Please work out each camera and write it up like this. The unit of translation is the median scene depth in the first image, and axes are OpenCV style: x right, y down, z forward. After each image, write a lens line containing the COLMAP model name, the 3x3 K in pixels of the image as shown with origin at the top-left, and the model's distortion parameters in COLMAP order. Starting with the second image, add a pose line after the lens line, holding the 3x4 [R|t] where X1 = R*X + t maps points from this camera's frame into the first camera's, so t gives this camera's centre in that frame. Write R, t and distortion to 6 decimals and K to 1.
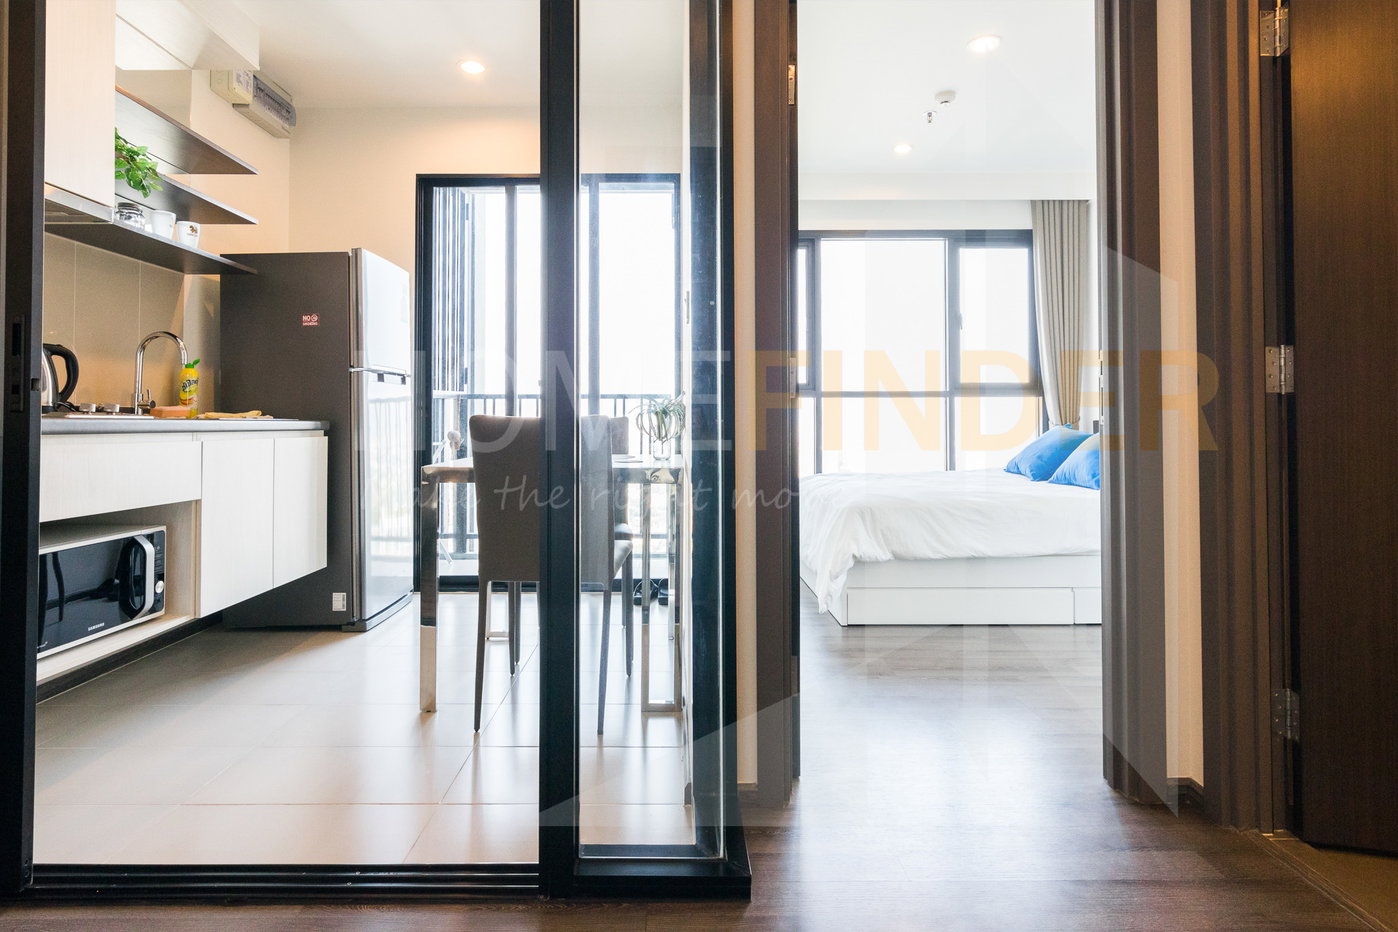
lens RADIAL K [[744.6, 0, 693.0], [0, 744.6, 405.7], [0, 0, 1]] dist [0.000168, -0.000614]
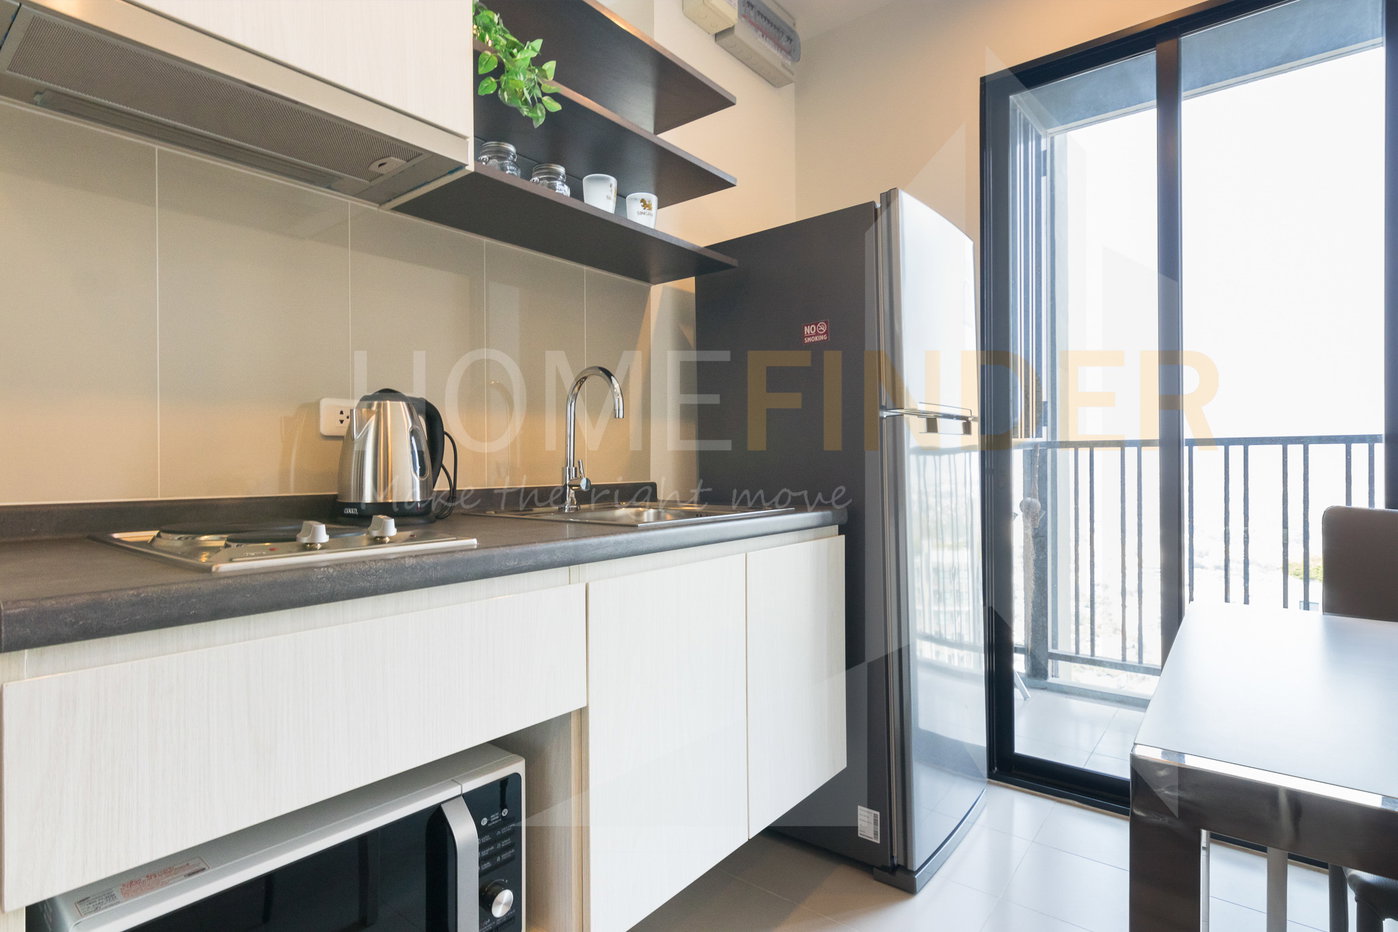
lens RADIAL K [[713.9, 0, 696.6], [0, 713.9, 470.9], [0, 0, 1]] dist [0.001088, 0.000601]
pose [[0.775408, 0.001055, -0.631460, -0.229728], [0.022790, 0.999300, 0.029655, -0.024467], [0.631050, -0.037385, 0.774841, 0.497294]]
